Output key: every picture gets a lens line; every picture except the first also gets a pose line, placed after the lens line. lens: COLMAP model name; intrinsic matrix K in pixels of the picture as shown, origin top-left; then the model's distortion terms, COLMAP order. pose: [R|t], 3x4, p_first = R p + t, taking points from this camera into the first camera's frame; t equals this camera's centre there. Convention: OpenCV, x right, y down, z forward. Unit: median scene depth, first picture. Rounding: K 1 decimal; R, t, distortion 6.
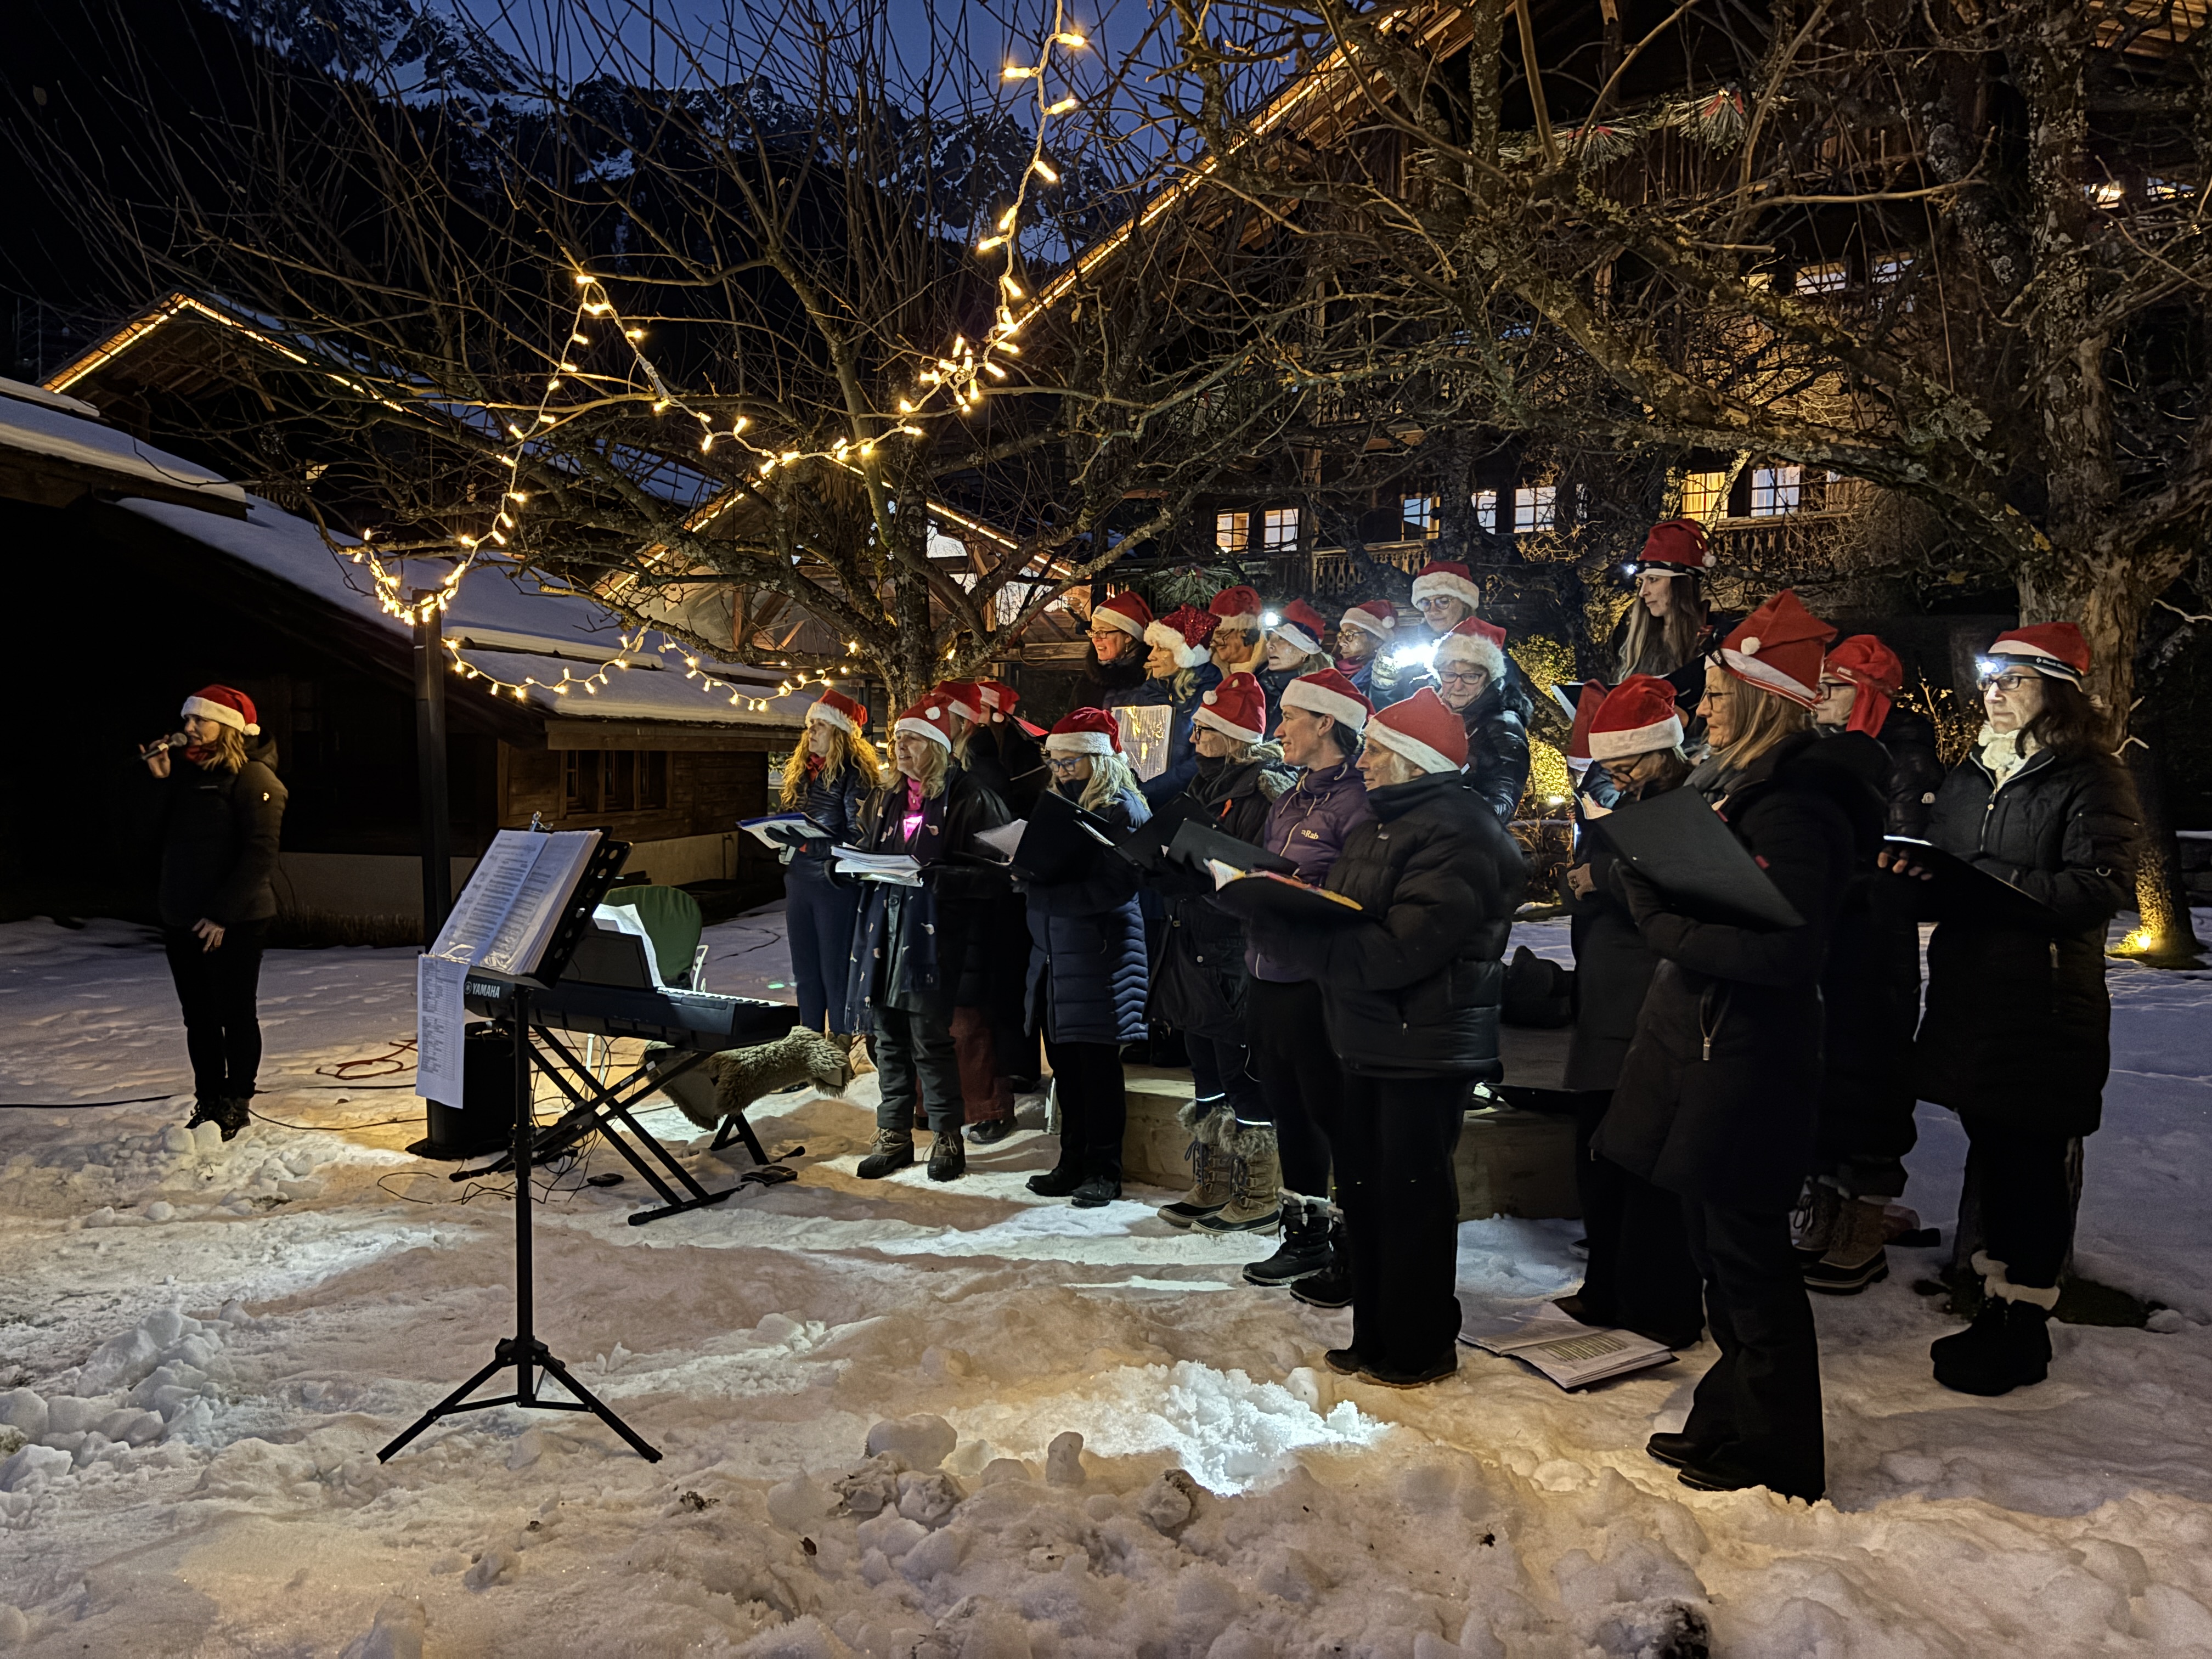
lens RADIAL K [[1684.4, 0, 1101.6], [0, 1684.4, 823.5], [0, 0, 1]] dist [0.031268, 0.000062]
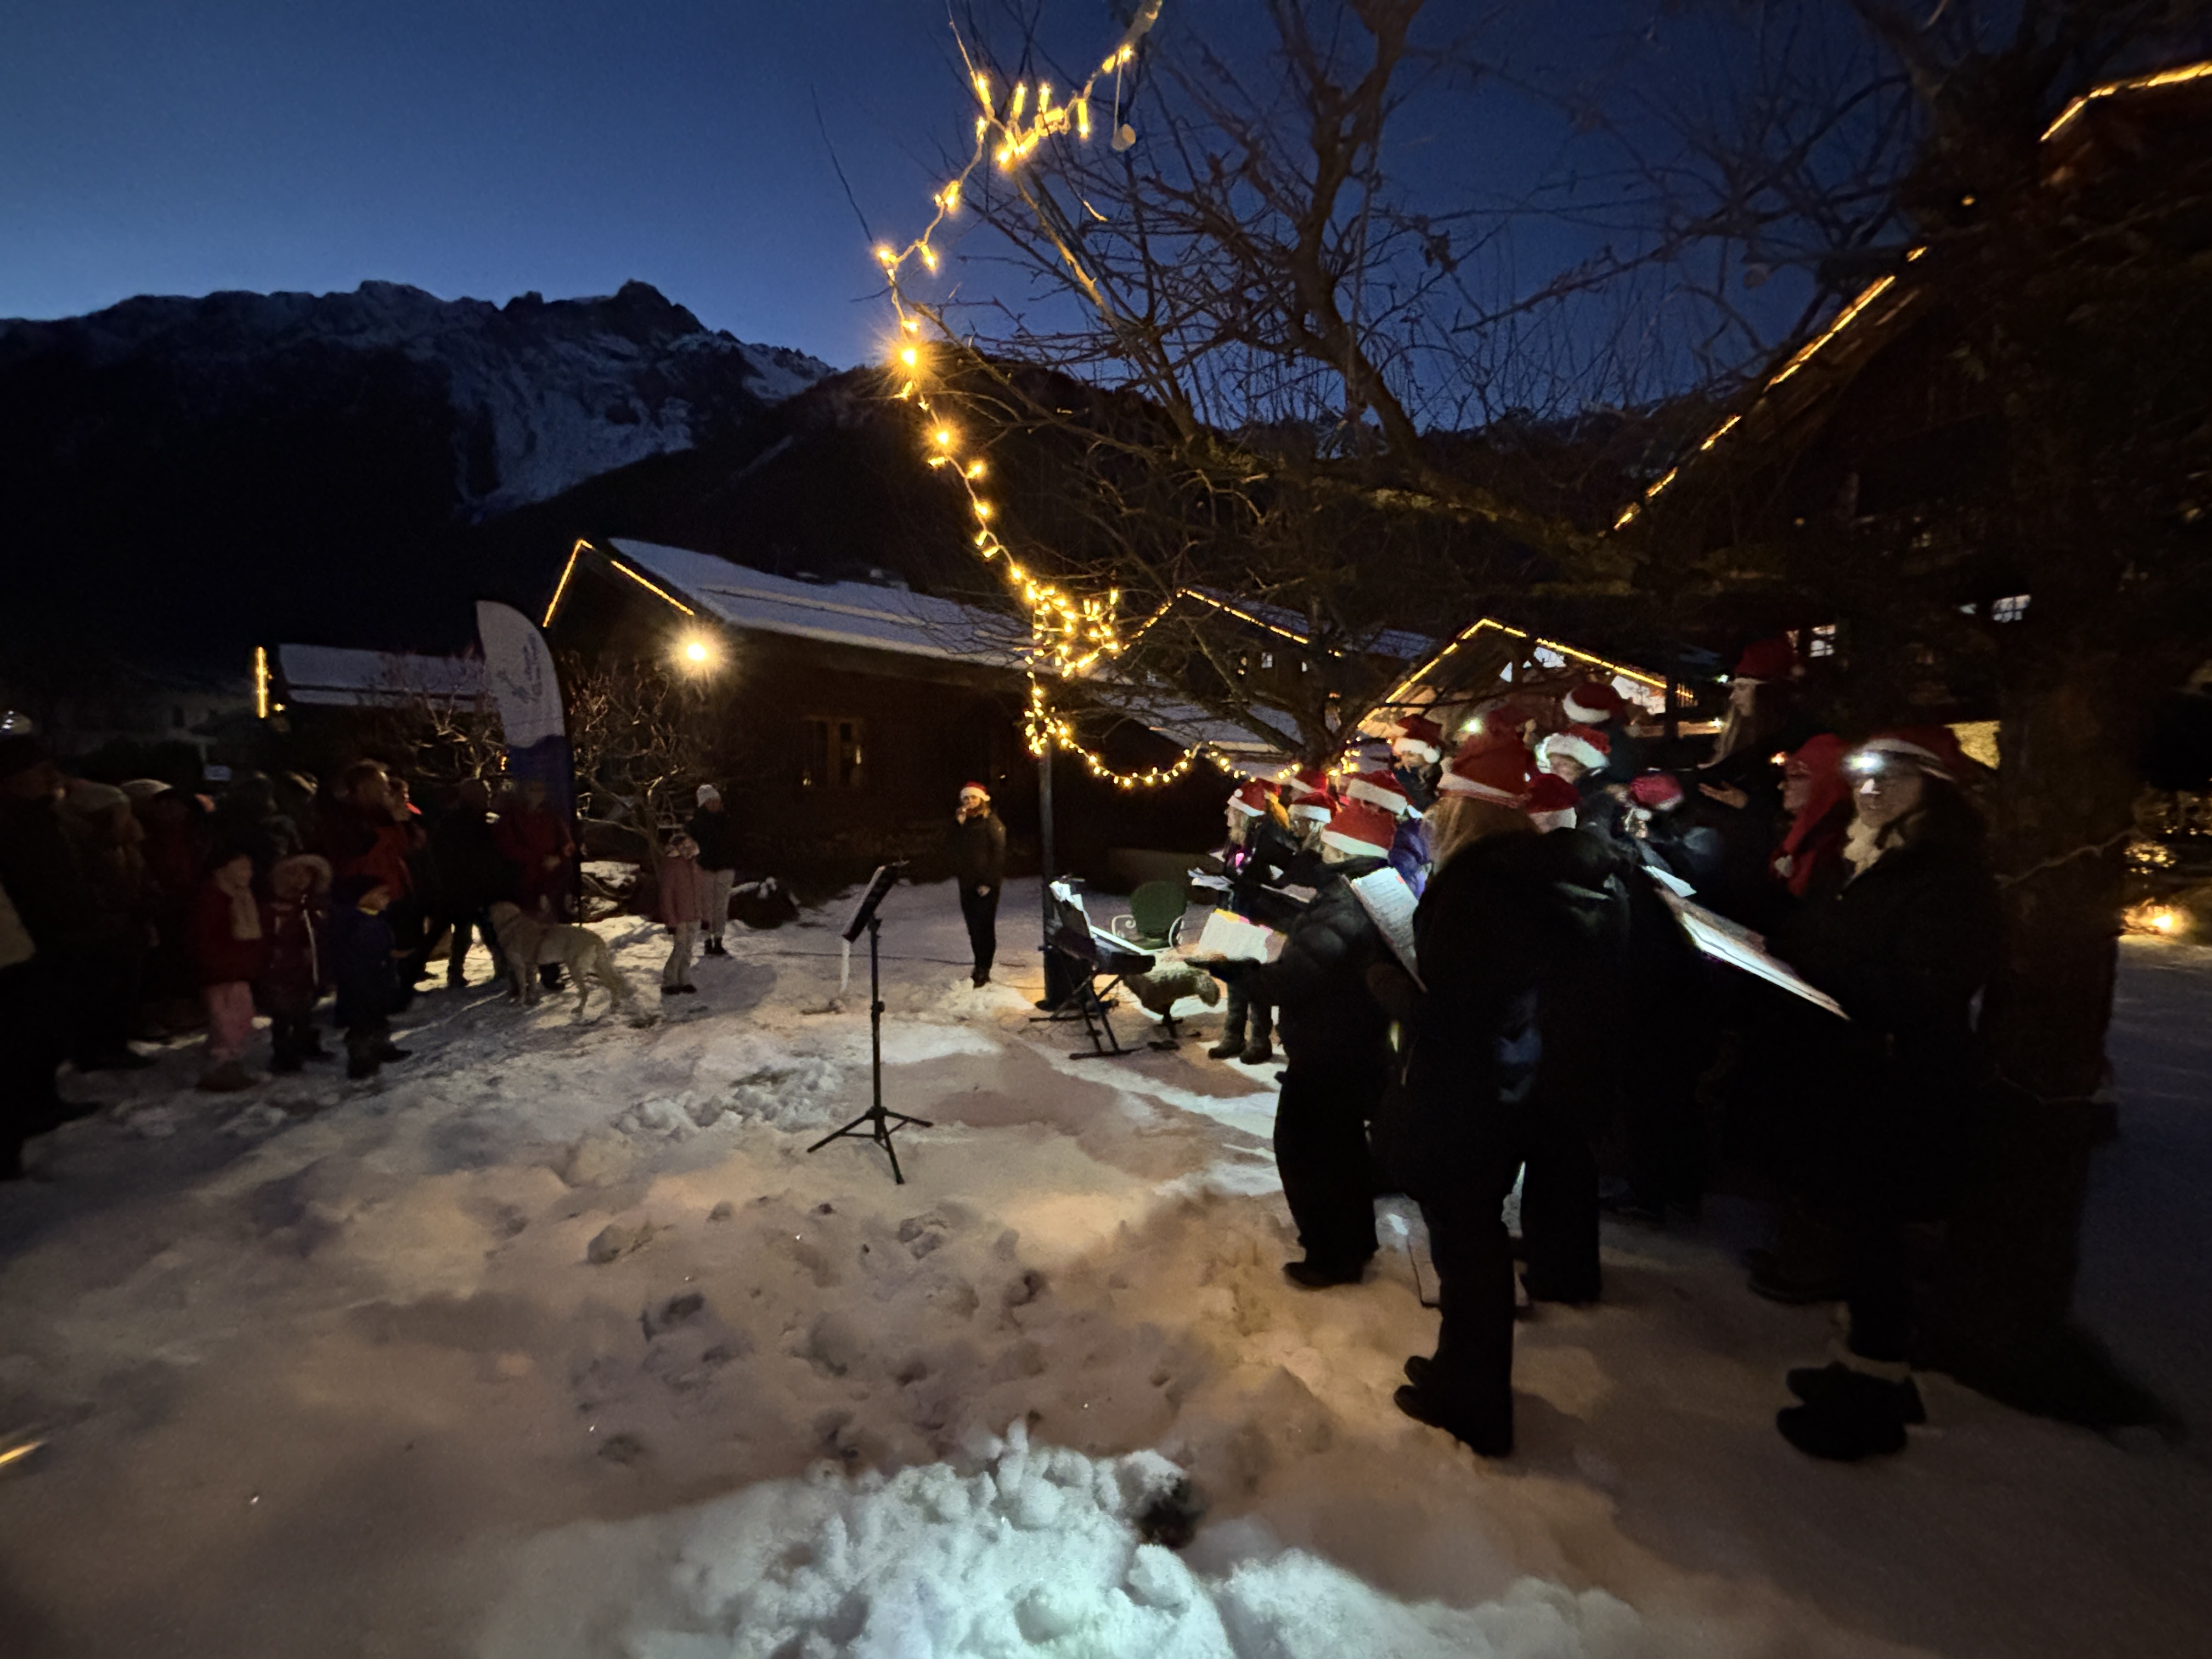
lens RADIAL K [[899.4, 0, 1099.8], [0, 899.4, 825.3], [0, 0, 1]] dist [0.005858, 0.000675]
pose [[0.803699, 0.016298, -0.594813, 0.360682], [-0.019157, 0.999815, 0.001511, -0.034199], [0.594728, 0.010180, 0.803863, 0.184561]]
